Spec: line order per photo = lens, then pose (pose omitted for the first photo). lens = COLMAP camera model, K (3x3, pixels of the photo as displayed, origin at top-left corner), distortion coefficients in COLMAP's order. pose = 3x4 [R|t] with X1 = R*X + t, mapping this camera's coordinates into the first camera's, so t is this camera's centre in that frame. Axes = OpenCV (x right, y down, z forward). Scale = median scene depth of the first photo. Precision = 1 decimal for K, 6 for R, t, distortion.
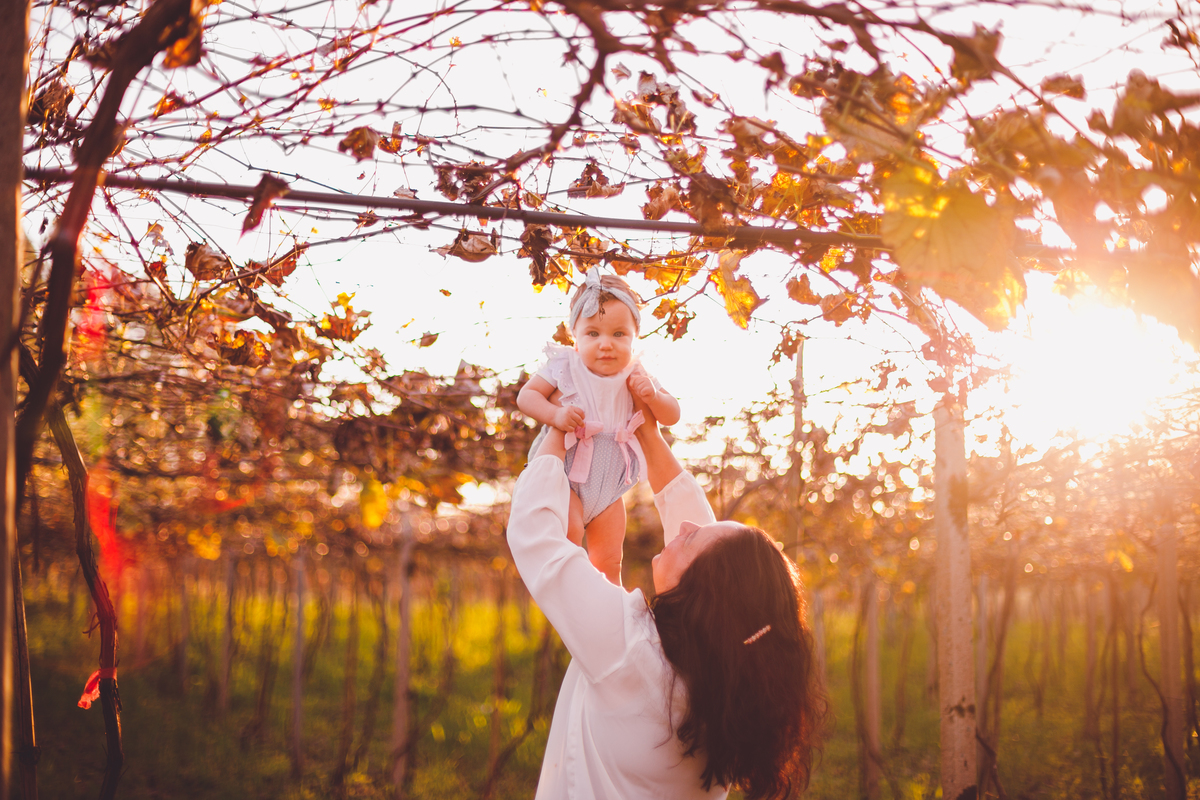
lens RADIAL K [[1742.3, 0, 611.2], [0, 1742.3, 404.8], [0, 0, 1]] dist [-0.101411, 0.000000]
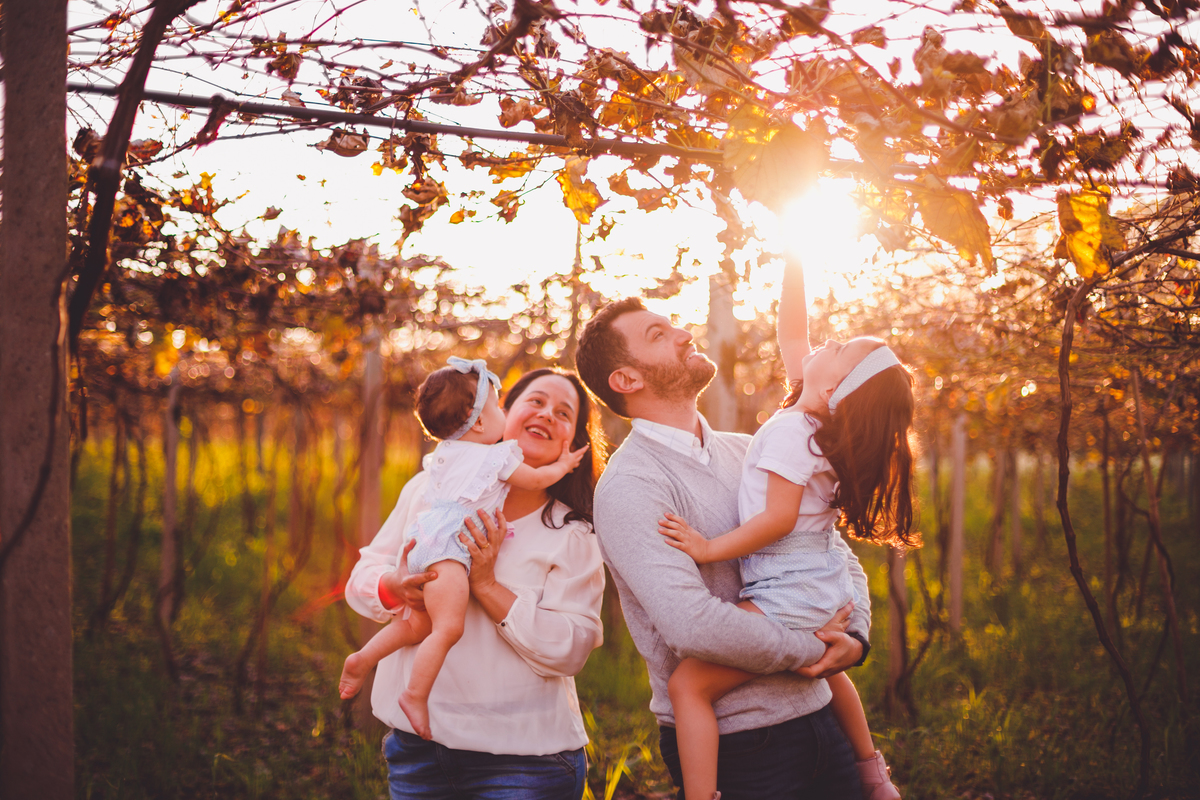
lens RADIAL K [[1742.3, 0, 591.4], [0, 1742.3, 394.7], [0, 0, 1]] dist [-0.101411, 0.000000]
pose [[0.988433, 0.010613, 0.151285, -0.094912], [-0.023590, 0.996166, 0.084243, -0.027610], [-0.149811, -0.086837, 0.984894, -0.159961]]
